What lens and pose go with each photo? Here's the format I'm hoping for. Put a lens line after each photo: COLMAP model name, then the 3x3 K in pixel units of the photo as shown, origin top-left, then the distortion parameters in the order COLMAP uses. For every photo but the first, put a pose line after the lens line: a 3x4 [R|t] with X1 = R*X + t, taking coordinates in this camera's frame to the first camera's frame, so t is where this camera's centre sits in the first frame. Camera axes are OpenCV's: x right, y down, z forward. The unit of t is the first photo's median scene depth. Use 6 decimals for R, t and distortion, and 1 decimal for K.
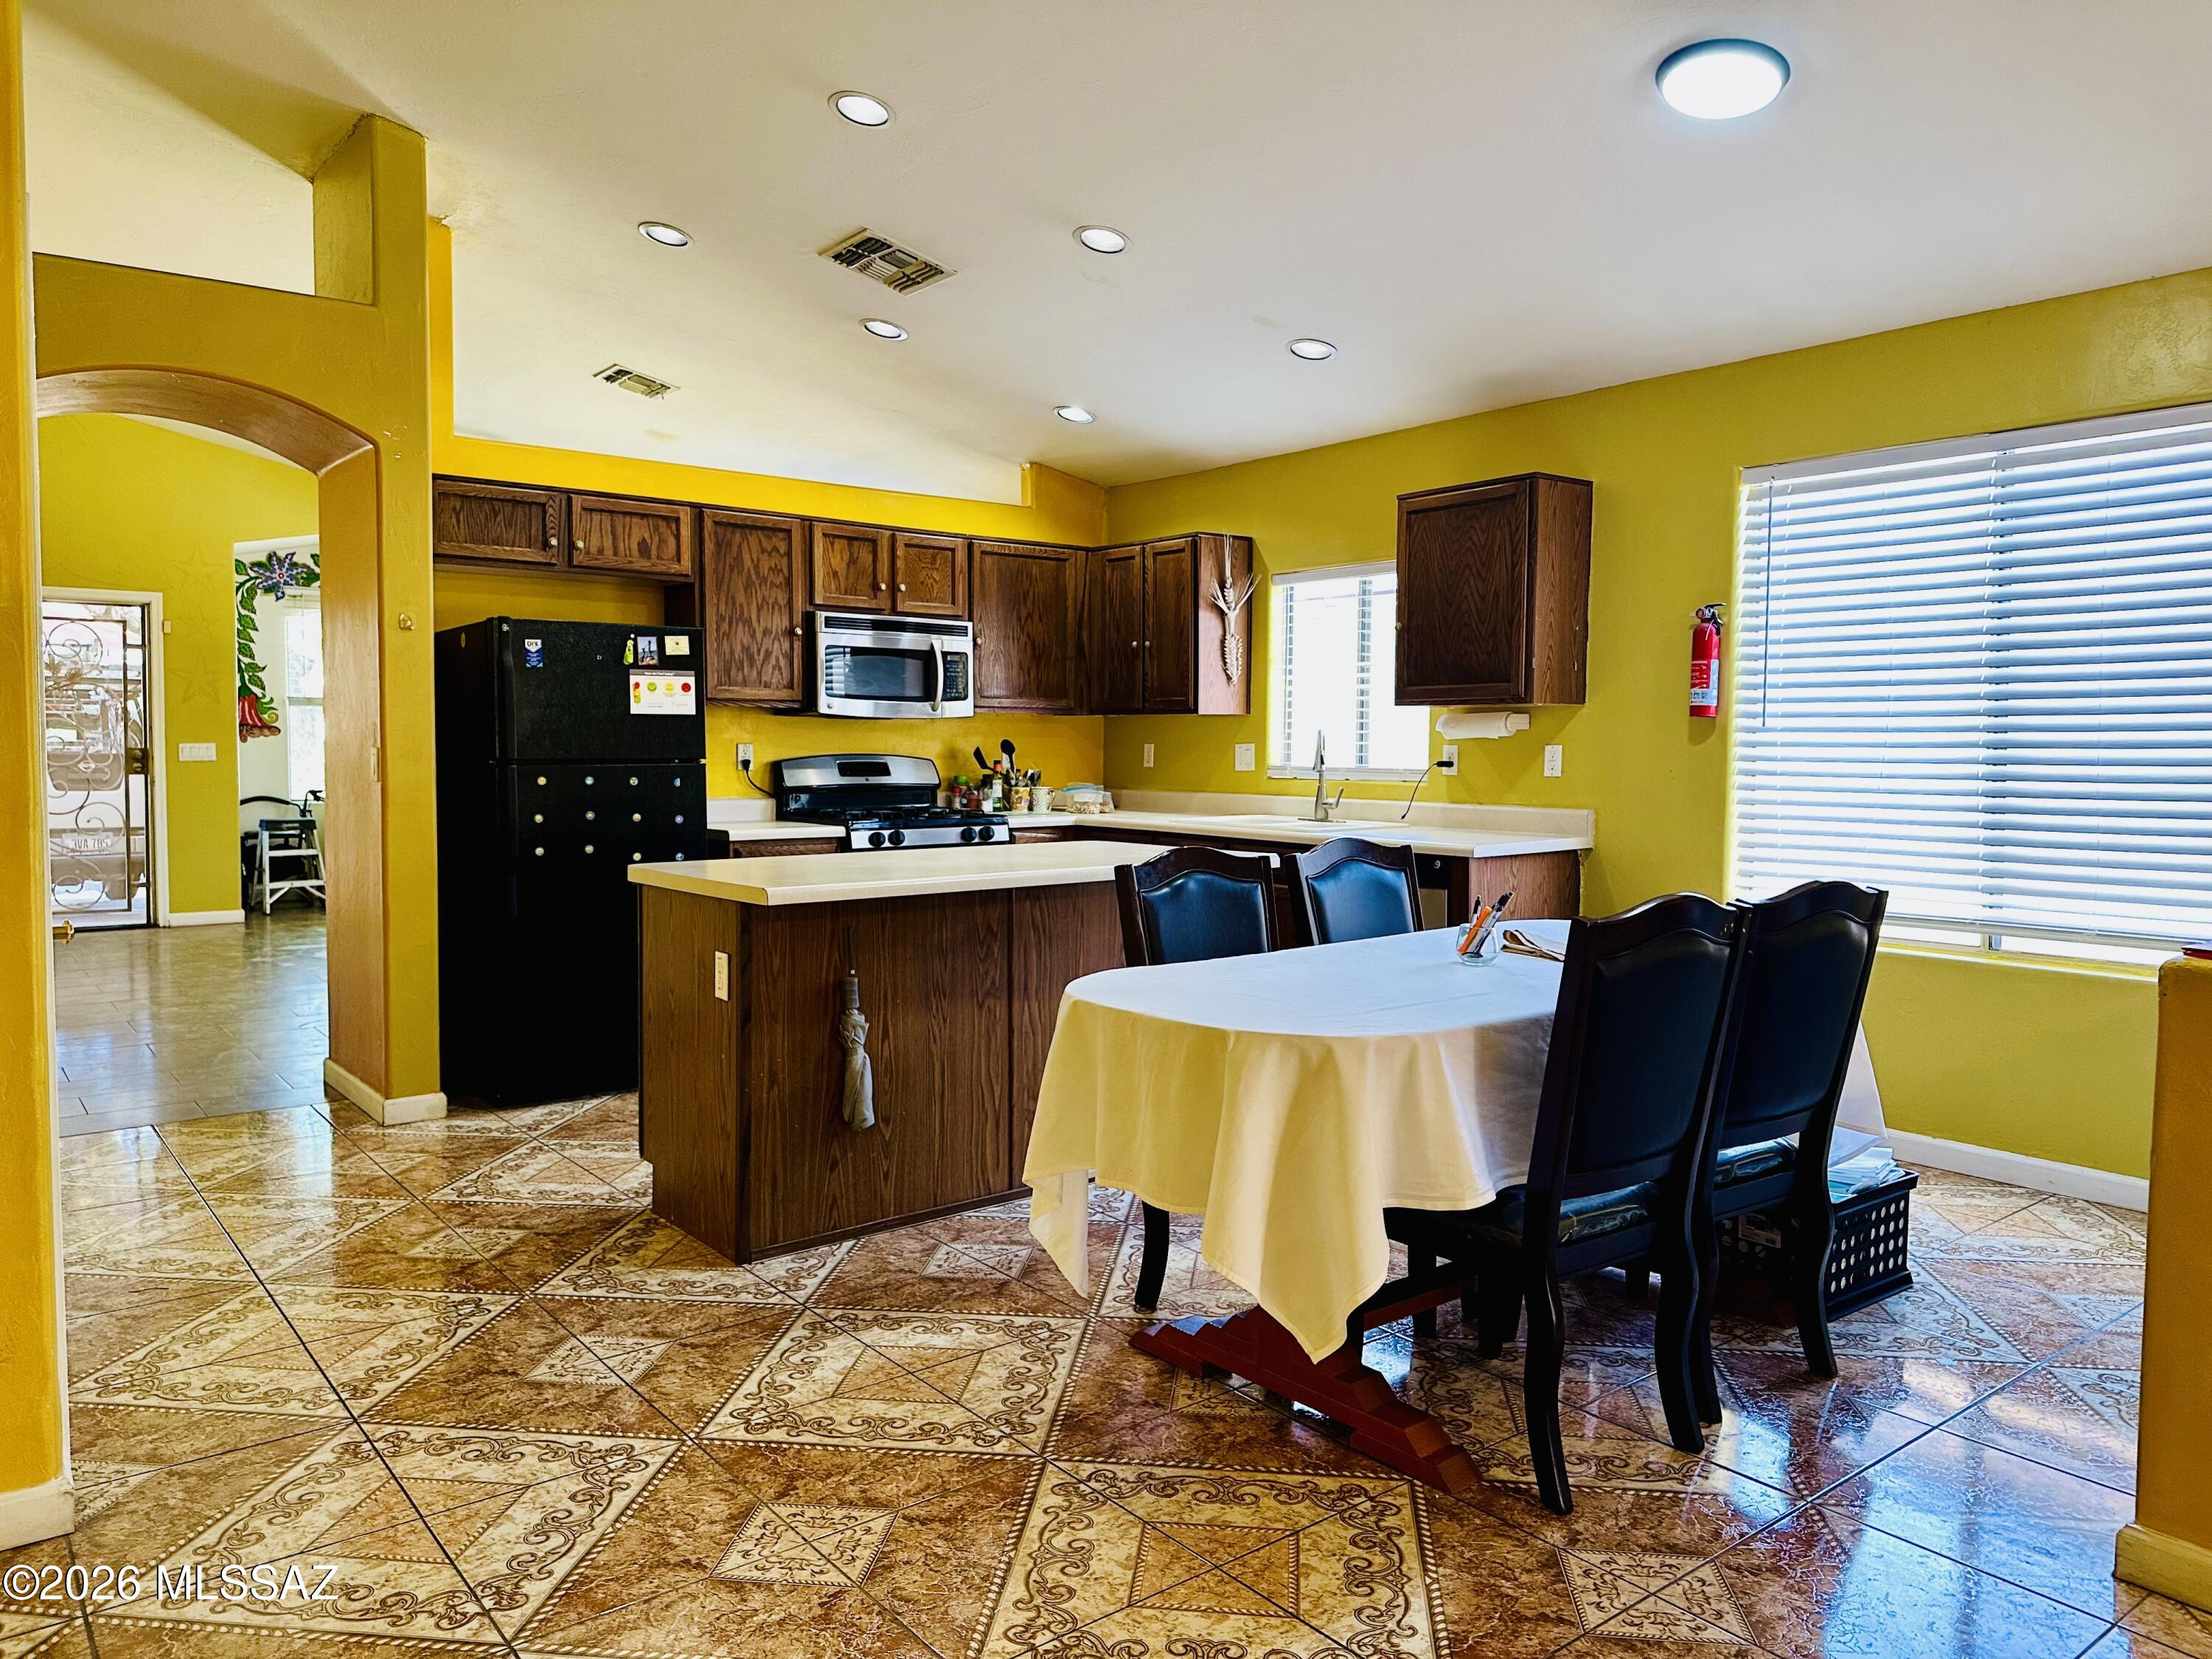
lens RADIAL K [[1566.5, 0, 1107.9], [0, 1566.5, 820.9], [0, 0, 1]] dist [0.034701, -0.034434]
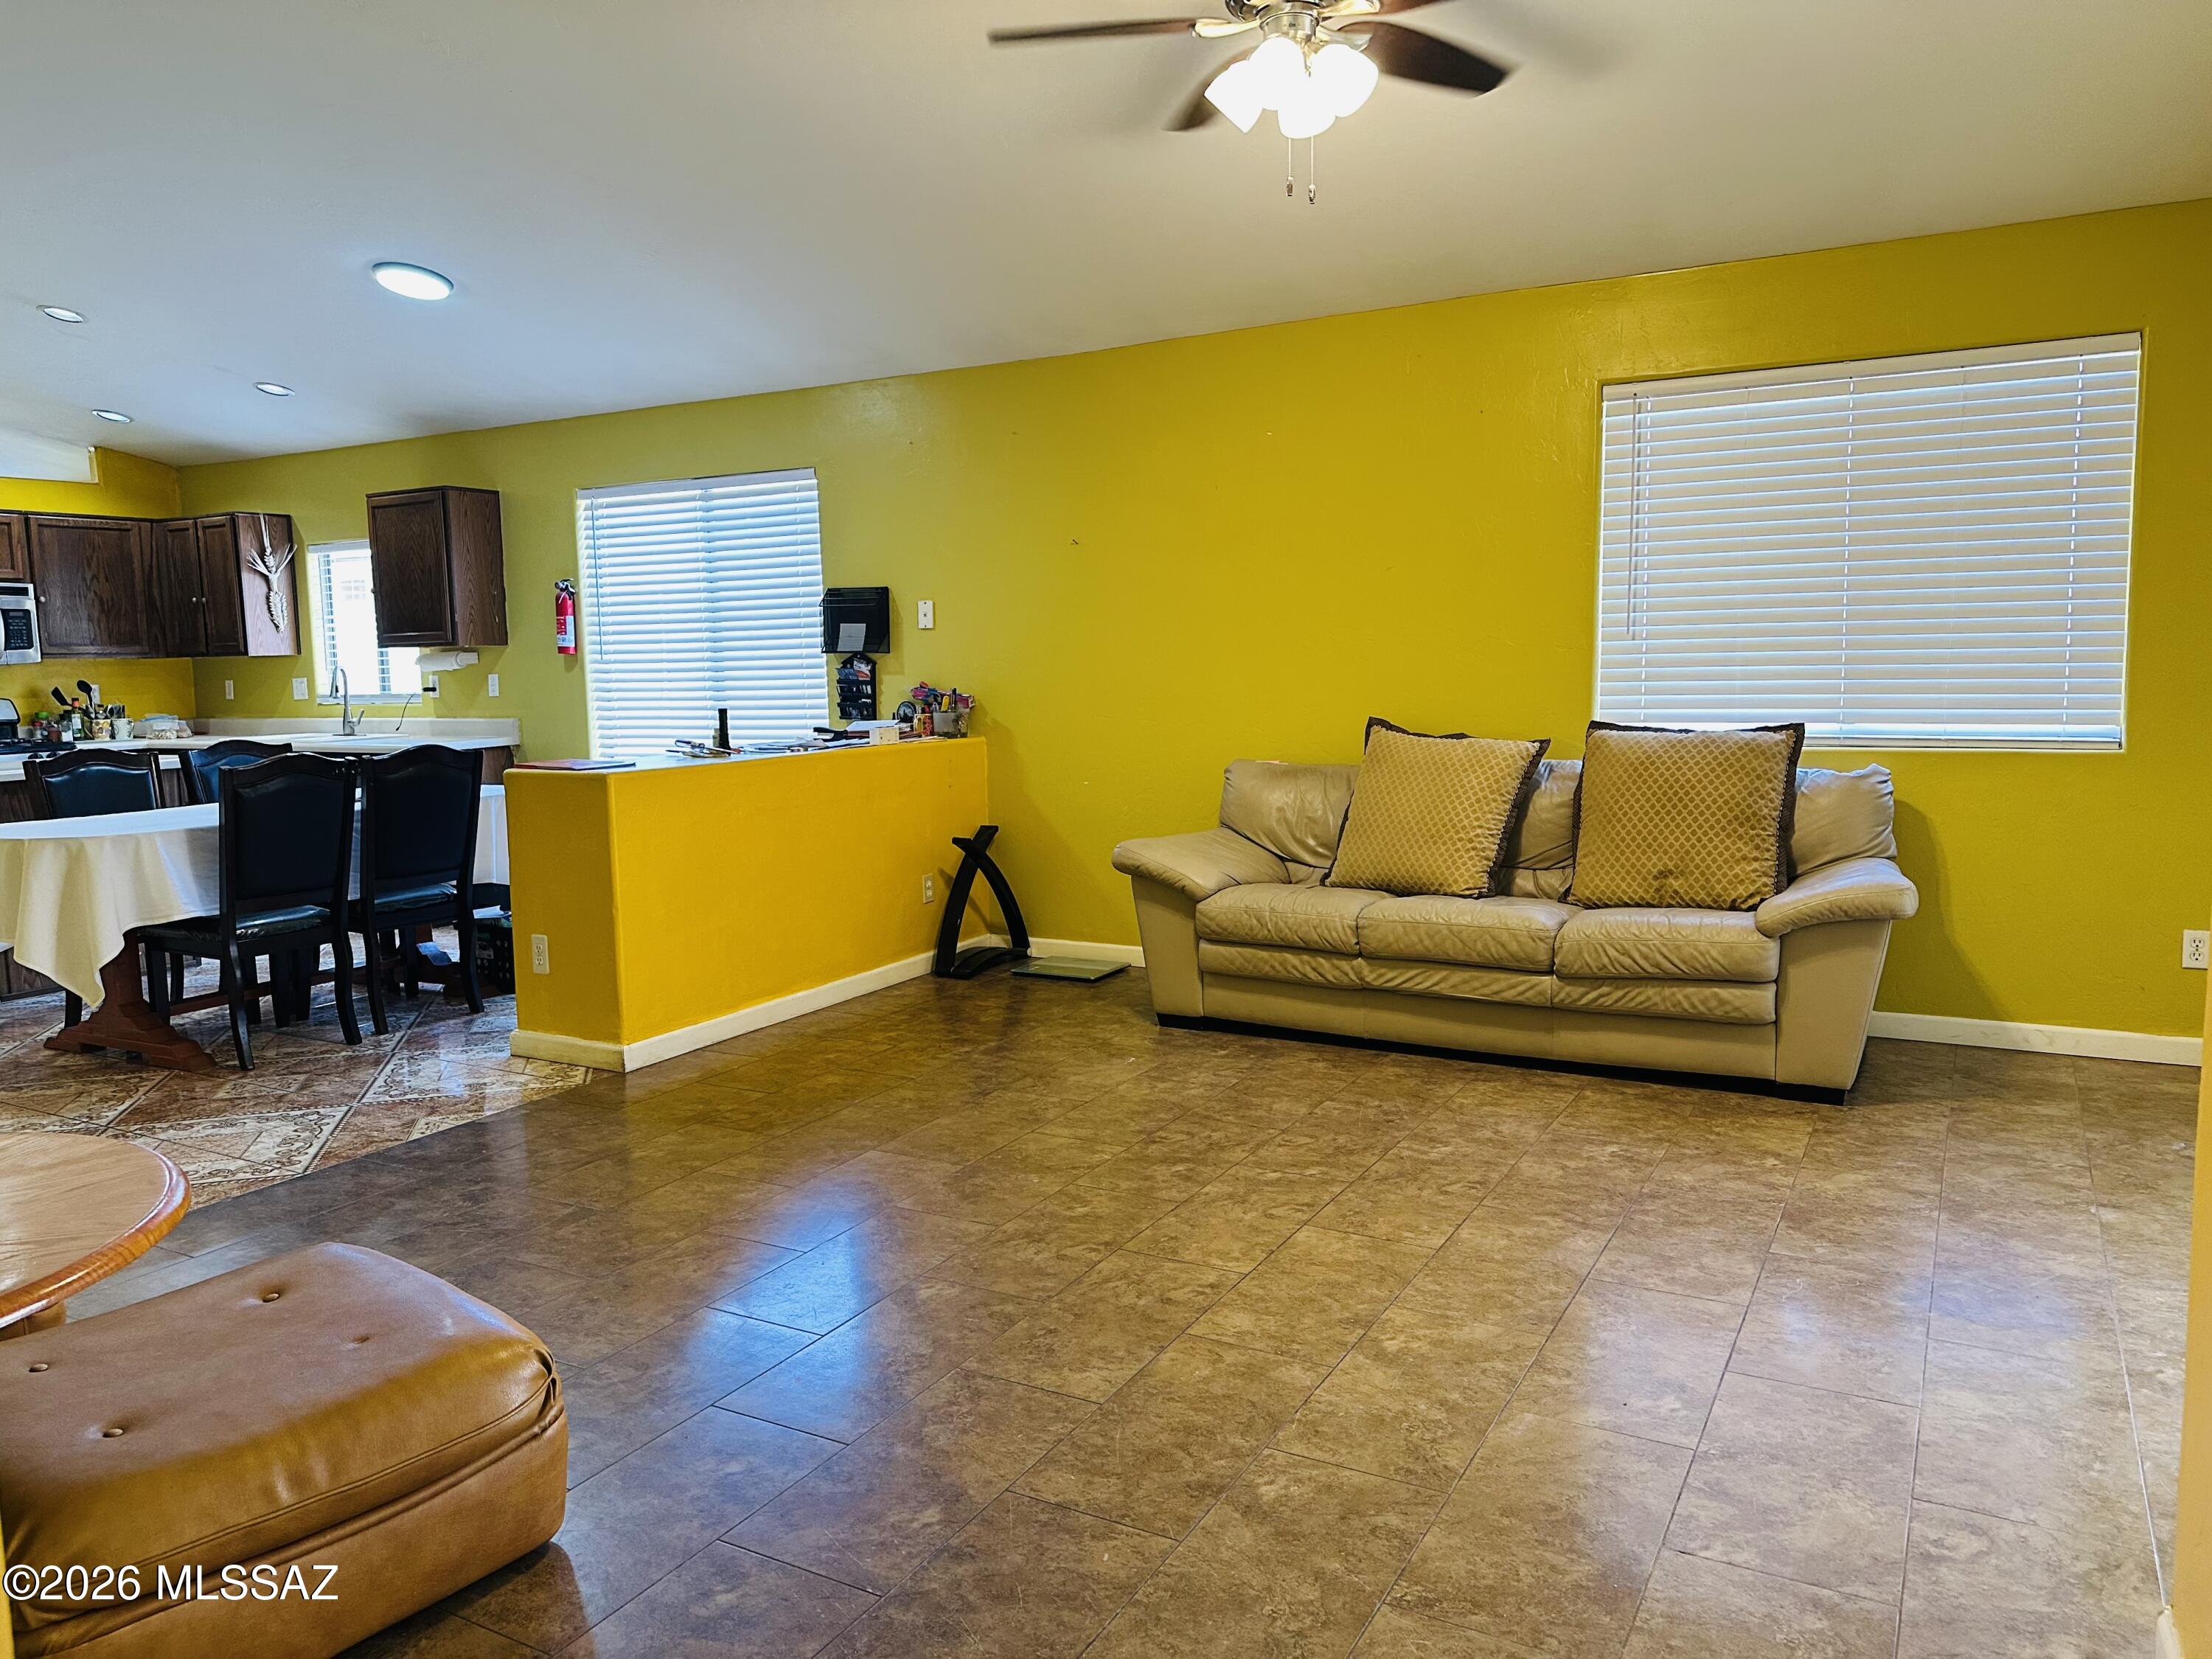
lens RADIAL K [[1566.5, 0, 1098.5], [0, 1566.5, 819.2], [0, 0, 1]] dist [0.034701, -0.034434]
pose [[0.922552, -0.063222, 0.380659, 0.198348], [0.045393, 0.997418, 0.055644, 0.023887], [-0.383194, -0.034055, 0.923040, -0.448808]]
